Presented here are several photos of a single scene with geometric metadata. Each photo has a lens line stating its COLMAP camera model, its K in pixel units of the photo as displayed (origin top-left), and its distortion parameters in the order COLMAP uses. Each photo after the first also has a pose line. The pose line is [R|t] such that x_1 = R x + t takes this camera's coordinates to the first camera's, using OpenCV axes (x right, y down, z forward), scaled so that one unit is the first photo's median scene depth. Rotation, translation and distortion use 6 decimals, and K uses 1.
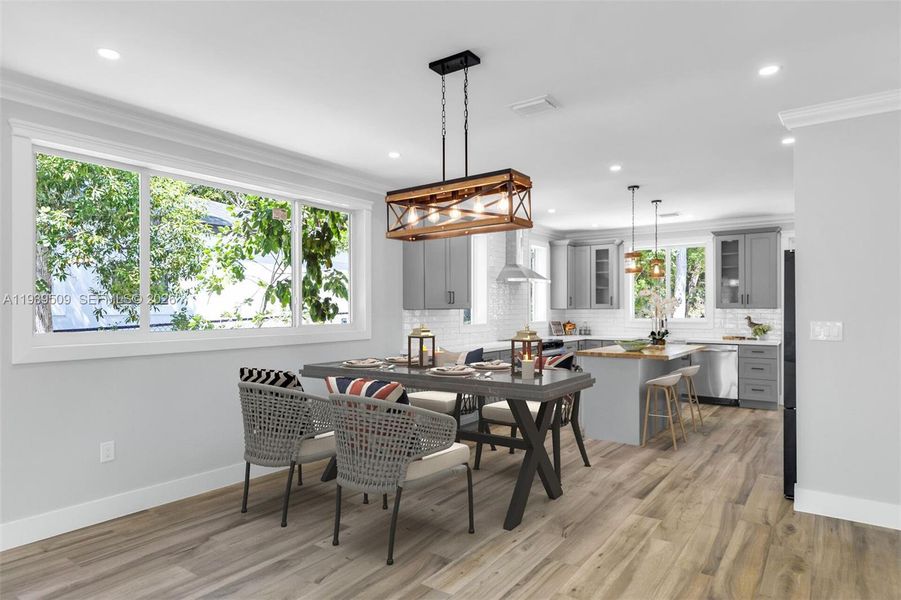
lens RADIAL K [[533.9, 0, 445.8], [0, 533.9, 302.5], [0, 0, 1]] dist [-0.000508, -0.000645]
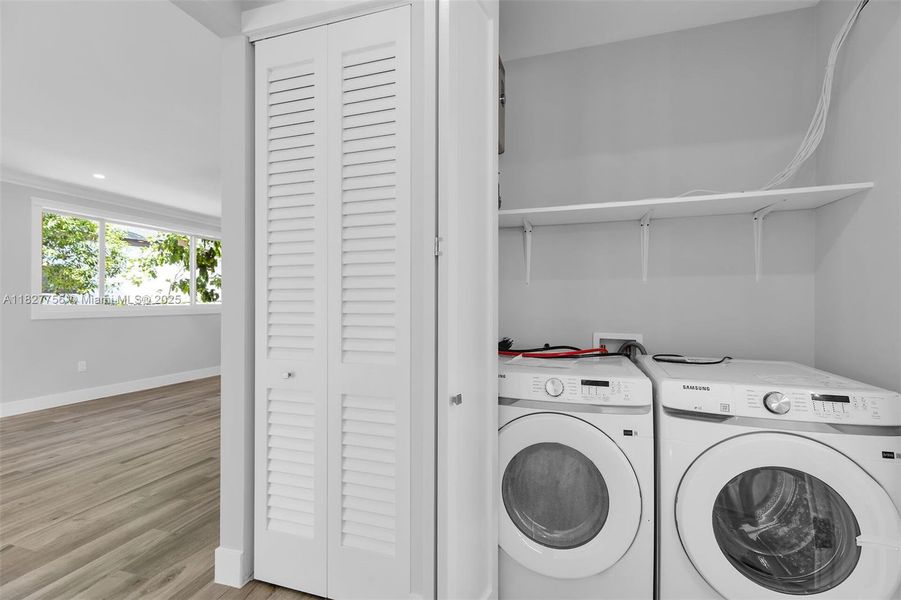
lens RADIAL K [[414.8, 0, 452.9], [0, 414.8, 296.3], [0, 0, 1]] dist [0.006129, 0.001073]
pose [[0.954822, 0.002437, 0.297168, 0.166898], [-0.001703, 0.999995, -0.002729, 0.021671], [-0.297174, 0.002099, 0.954821, -0.708580]]
